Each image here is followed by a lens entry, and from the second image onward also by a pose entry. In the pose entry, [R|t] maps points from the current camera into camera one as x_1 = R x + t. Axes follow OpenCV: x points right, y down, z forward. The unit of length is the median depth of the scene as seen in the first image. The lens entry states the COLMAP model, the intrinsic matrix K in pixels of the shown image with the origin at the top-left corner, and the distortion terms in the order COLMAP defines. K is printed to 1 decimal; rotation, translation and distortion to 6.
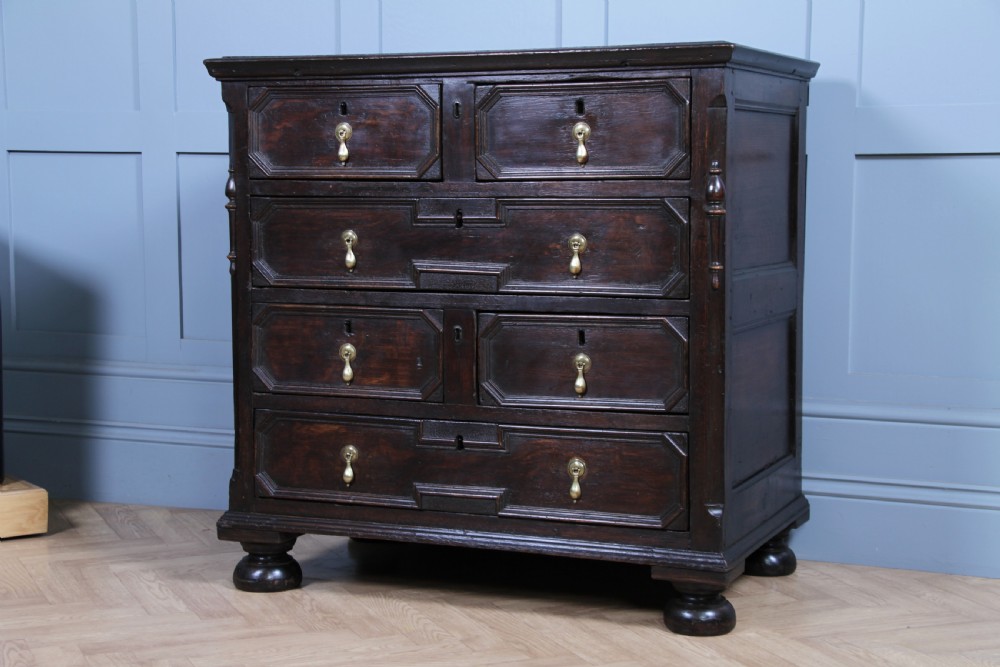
lens RADIAL K [[1723.7, 0, 513.4], [0, 1723.7, 335.6], [0, 0, 1]] dist [0.130731, 0.000000]
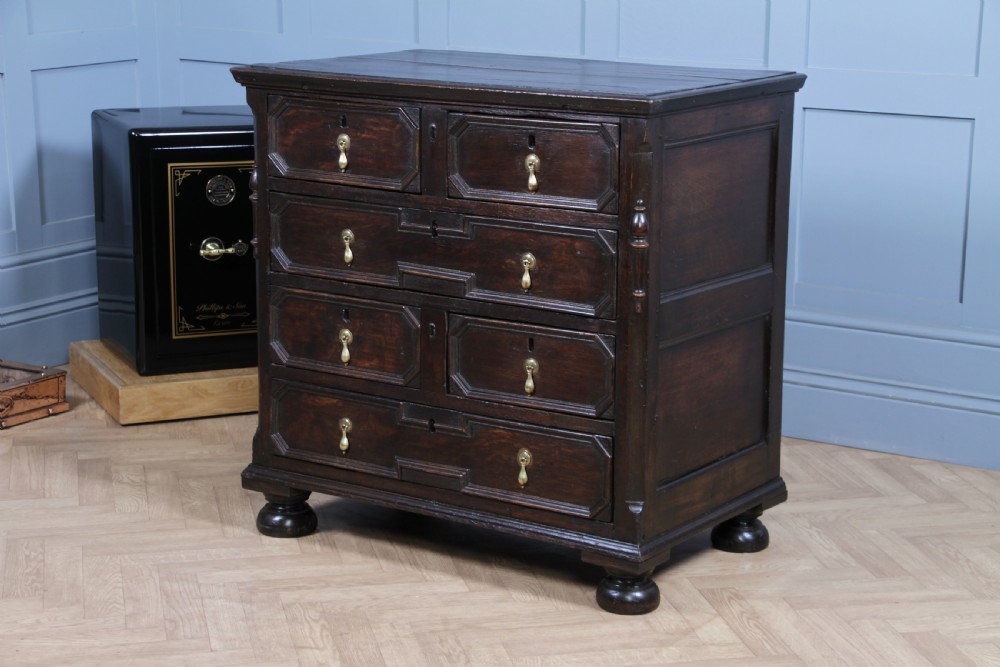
lens RADIAL K [[2113.5, 0, 491.2], [0, 2113.5, 332.8], [0, 0, 1]] dist [0.351973, 0.000000]
pose [[0.977104, 0.055704, -0.205342, 0.283101], [-0.032725, 0.992982, 0.113651, -0.154480], [0.210231, -0.104329, 0.972069, -0.325100]]
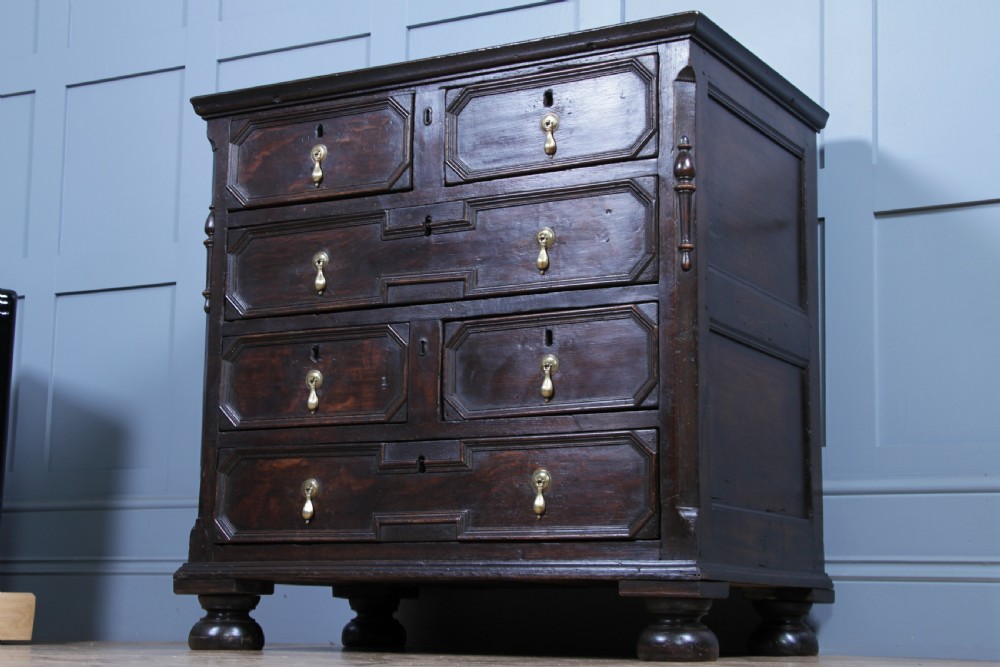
lens RADIAL K [[1723.7, 0, 500.8], [0, 1723.7, 356.1], [0, 0, 1]] dist [0.130731, 0.000000]
pose [[0.992035, -0.003368, -0.125915, 0.125005], [-0.027758, 0.969223, -0.244616, 0.227345], [0.122864, 0.246163, 0.961410, 0.105847]]
